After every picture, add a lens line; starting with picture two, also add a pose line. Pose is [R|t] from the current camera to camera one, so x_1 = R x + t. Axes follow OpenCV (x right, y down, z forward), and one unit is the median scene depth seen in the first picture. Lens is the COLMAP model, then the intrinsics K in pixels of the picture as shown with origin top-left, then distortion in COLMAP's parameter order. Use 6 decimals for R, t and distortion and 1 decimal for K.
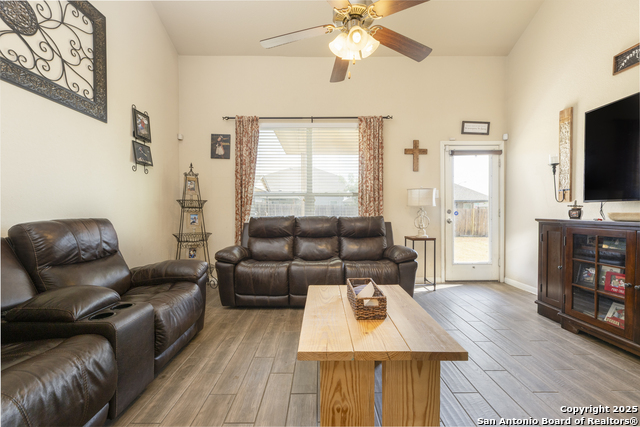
lens RADIAL K [[269.9, 0, 316.1], [0, 269.9, 214.2], [0, 0, 1]] dist [0.002459, -0.000062]
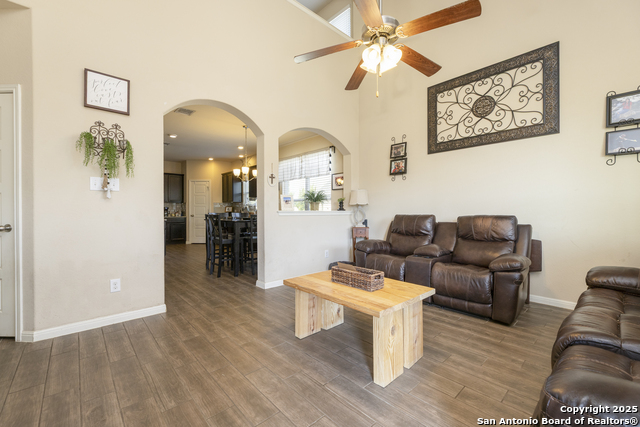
lens RADIAL K [[269.9, 0, 318.1], [0, 269.9, 210.9], [0, 0, 1]] dist [0.002459, -0.000062]
pose [[-0.742694, 0.002826, -0.669625, 0.629662], [-0.003603, 0.999960, 0.008217, -0.011728], [0.669622, 0.008515, -0.742654, 0.983305]]
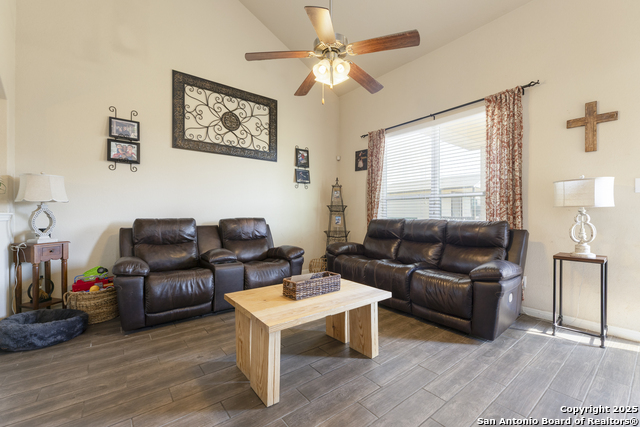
lens RADIAL K [[269.9, 0, 319.2], [0, 269.9, 213.5], [0, 0, 1]] dist [0.002459, -0.000062]
pose [[0.610937, 0.001404, -0.791678, 0.616380], [-0.012292, 0.999895, -0.007713, -0.003182], [0.791583, 0.014444, 0.610890, 0.150242]]
